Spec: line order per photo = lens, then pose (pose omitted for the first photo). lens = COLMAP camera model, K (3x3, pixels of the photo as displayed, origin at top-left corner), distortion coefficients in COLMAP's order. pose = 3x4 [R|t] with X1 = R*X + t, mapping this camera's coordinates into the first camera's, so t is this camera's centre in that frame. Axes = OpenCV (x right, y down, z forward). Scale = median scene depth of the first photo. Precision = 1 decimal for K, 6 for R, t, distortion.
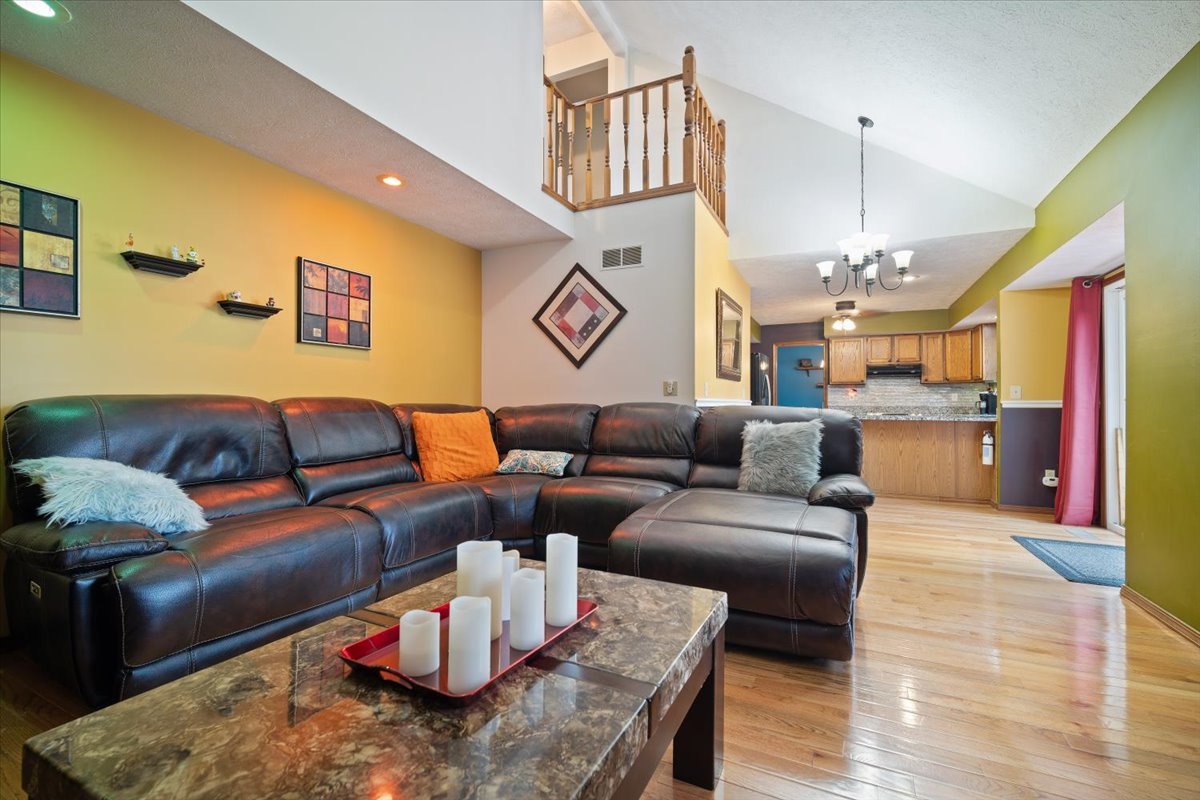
lens RADIAL K [[526.6, 0, 600.0], [0, 526.6, 400.0], [0, 0, 1]] dist [-0.002375, -0.000223]
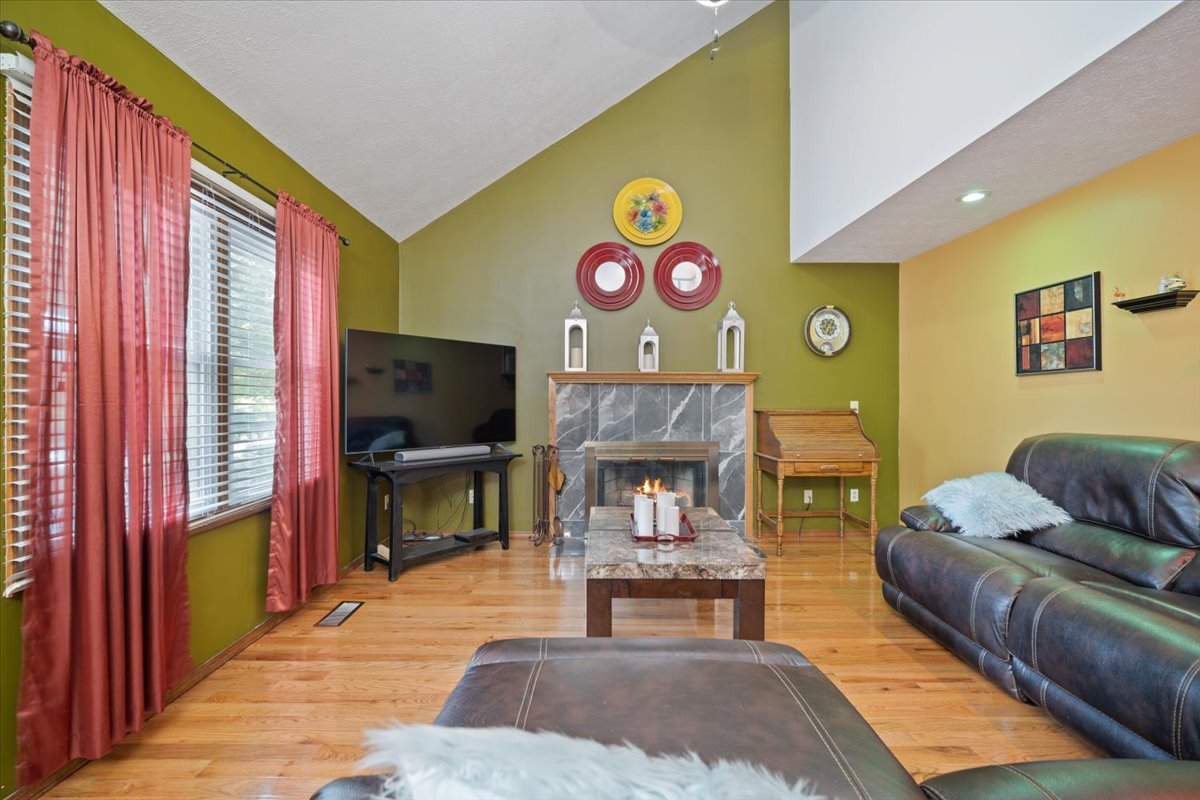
lens RADIAL K [[526.6, 0, 600.0], [0, 526.6, 400.0], [0, 0, 1]] dist [-0.002375, -0.000223]
pose [[-0.868576, -0.044845, -0.493523, 0.639647], [-0.034634, 0.998955, -0.029818, -0.005808], [0.494345, -0.008806, -0.869221, 1.526920]]
